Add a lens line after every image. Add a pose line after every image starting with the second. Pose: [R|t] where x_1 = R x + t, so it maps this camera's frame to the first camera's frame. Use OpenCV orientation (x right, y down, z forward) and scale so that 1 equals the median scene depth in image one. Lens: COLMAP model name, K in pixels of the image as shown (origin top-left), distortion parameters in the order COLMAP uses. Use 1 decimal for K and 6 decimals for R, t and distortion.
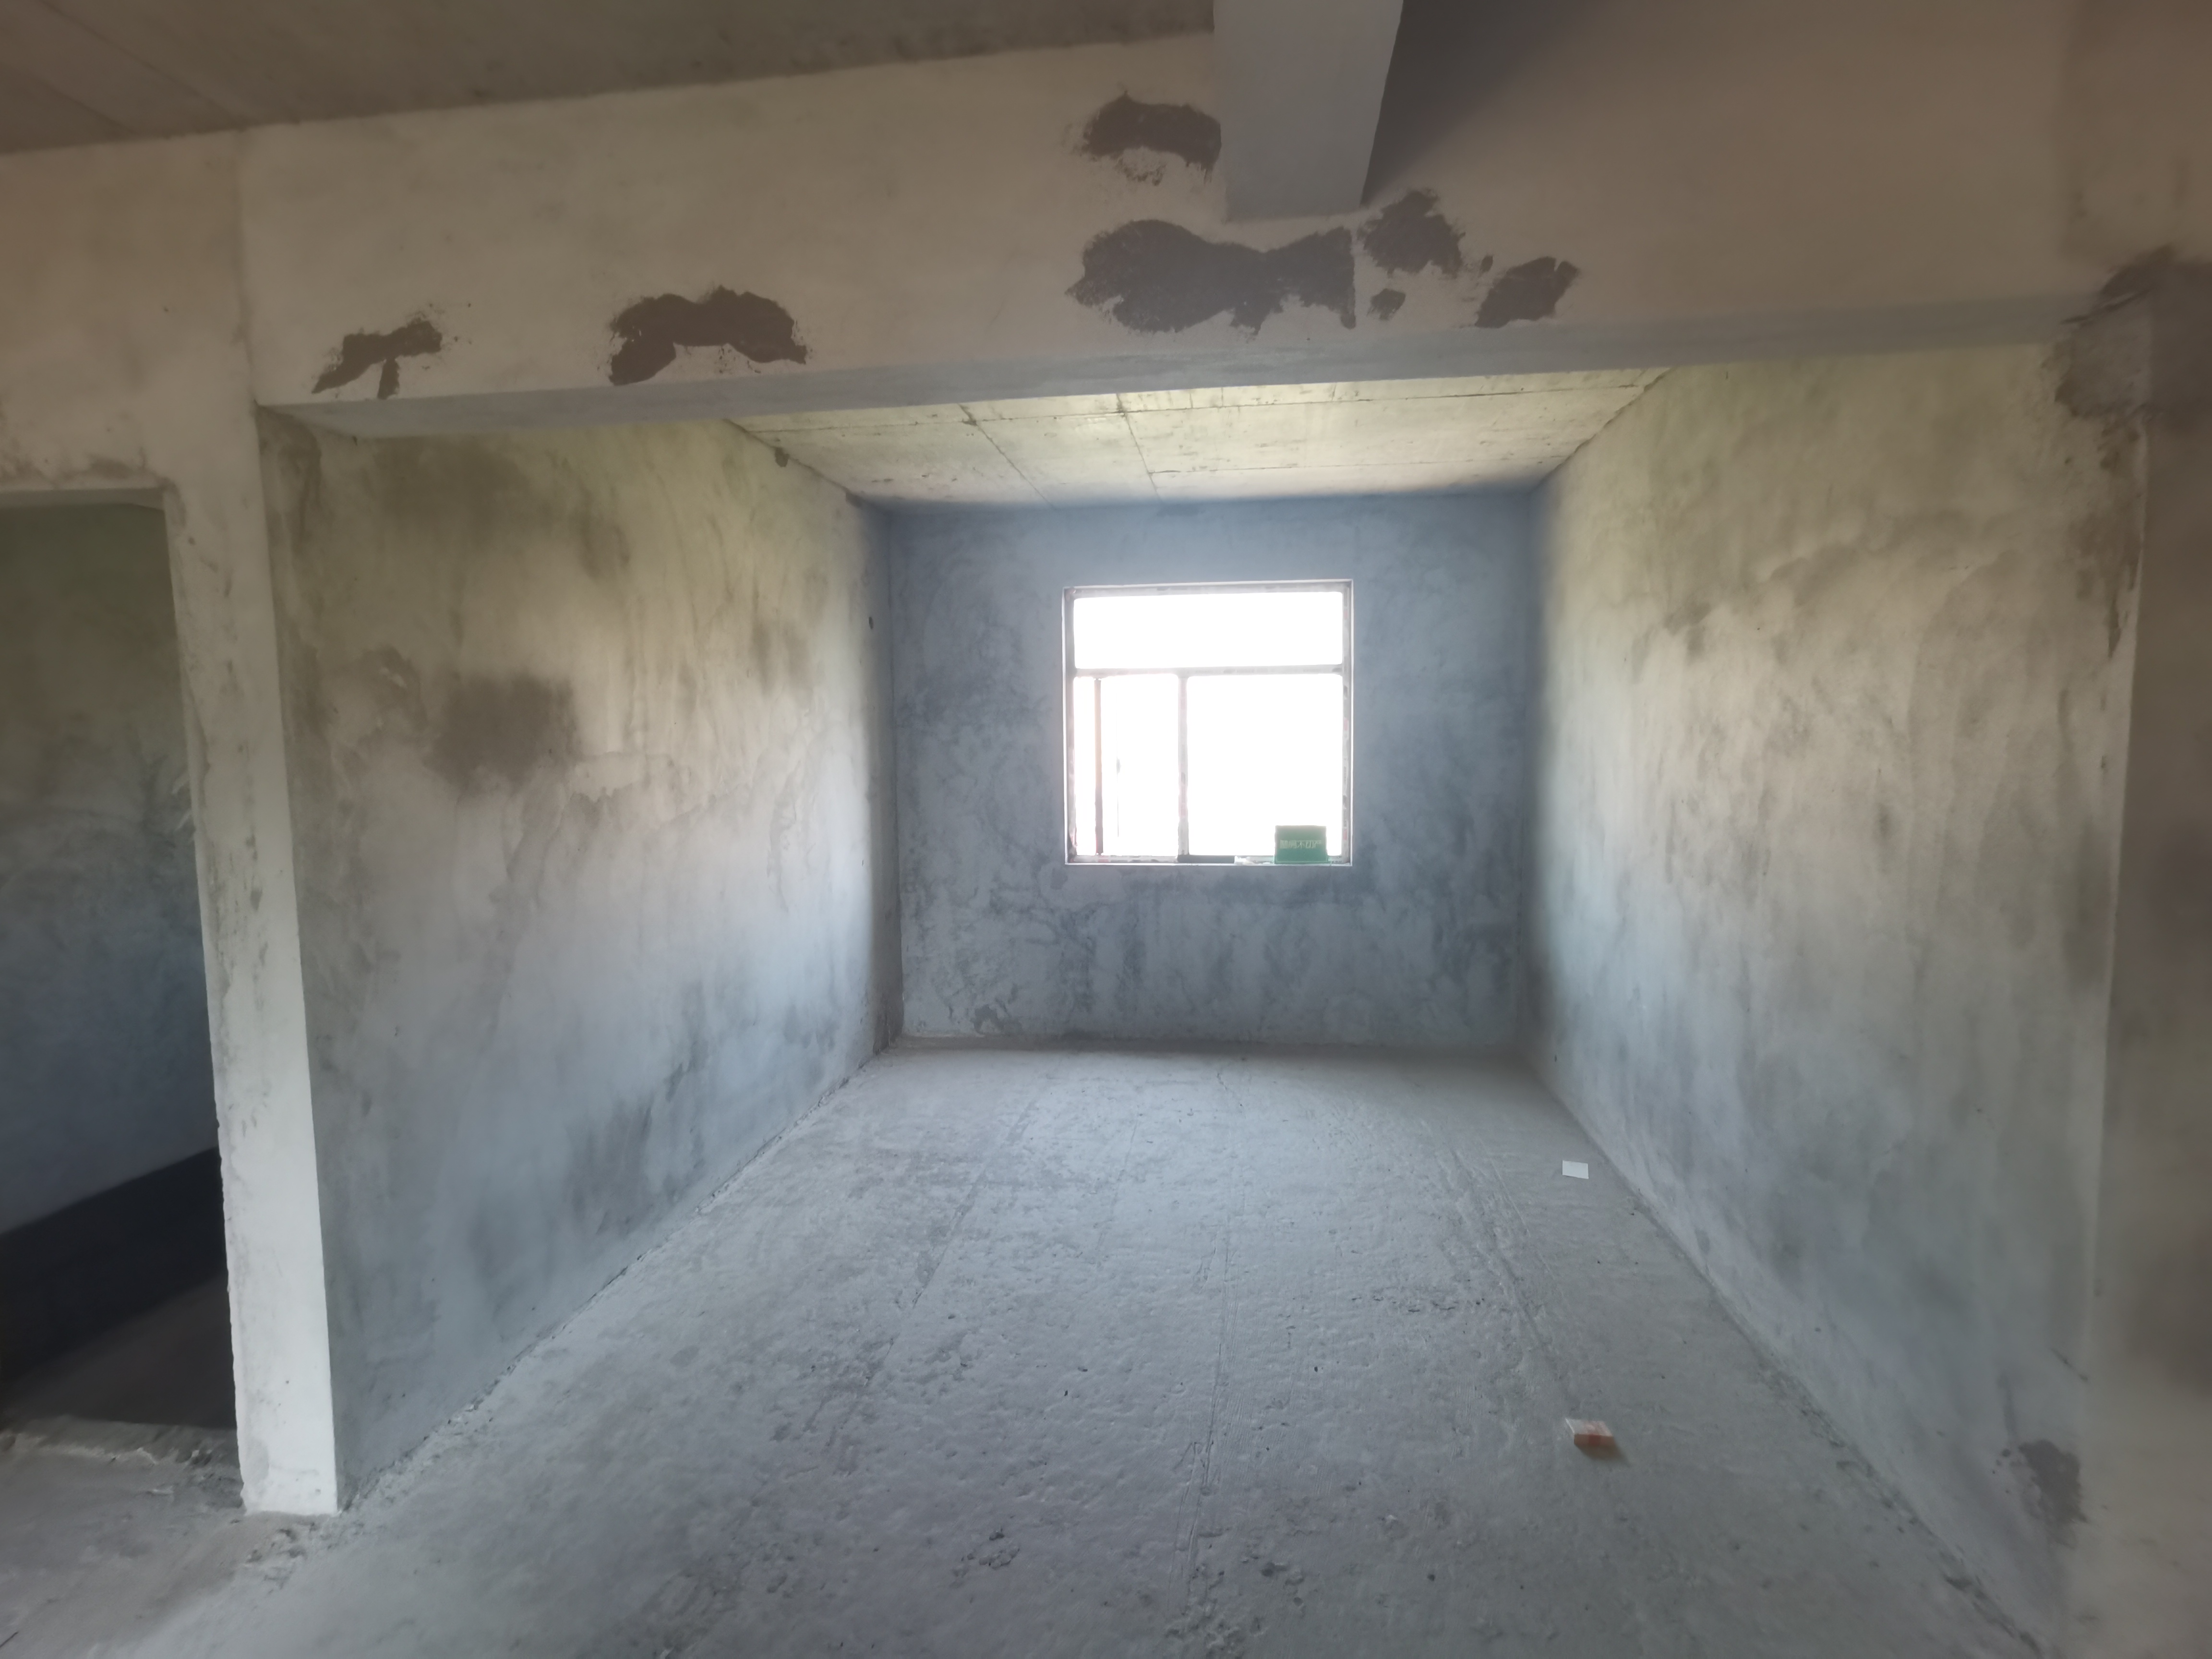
lens RADIAL K [[1070.1, 0, 1106.0], [0, 1070.1, 829.5], [0, 0, 1]] dist [-0.039591, 0.035813]
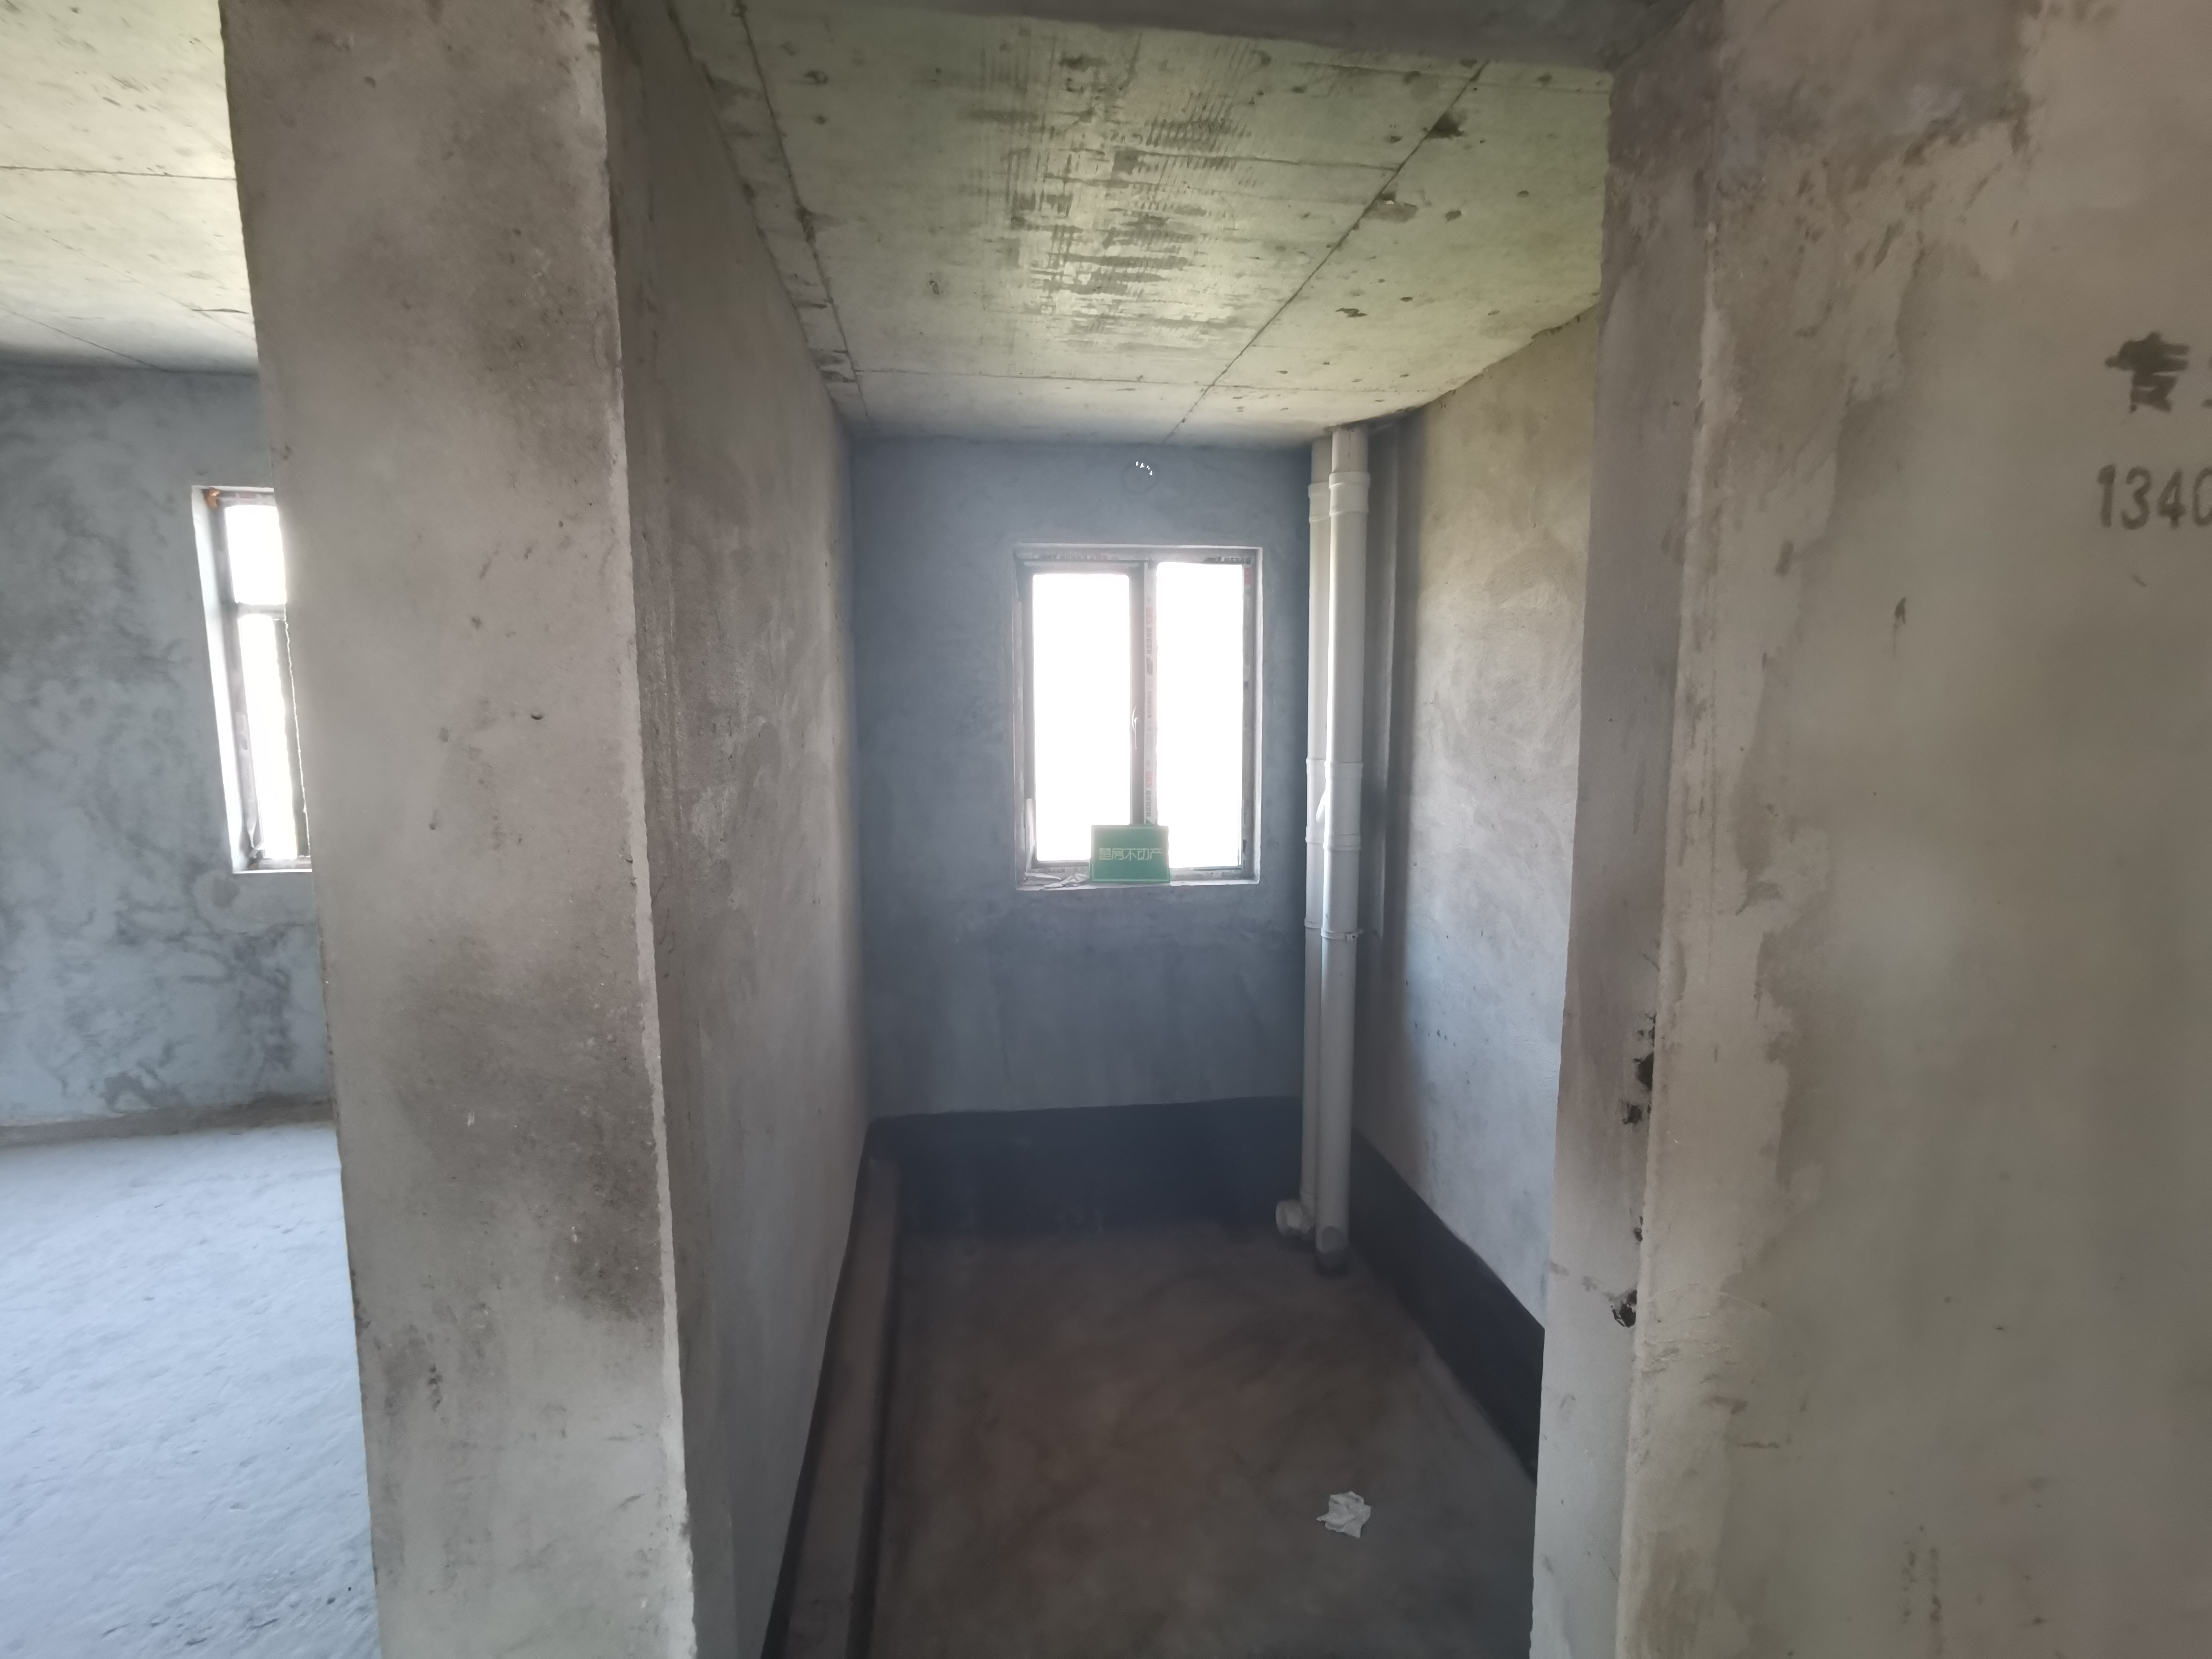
lens RADIAL K [[1053.7, 0, 1082.9], [0, 1053.7, 828.5], [0, 0, 1]] dist [0.012910, 0.000115]
pose [[0.961164, -0.028115, 0.274541, 0.318984], [0.017880, 0.999051, 0.039716, -0.015852], [-0.275397, -0.033265, 0.960755, 0.143725]]
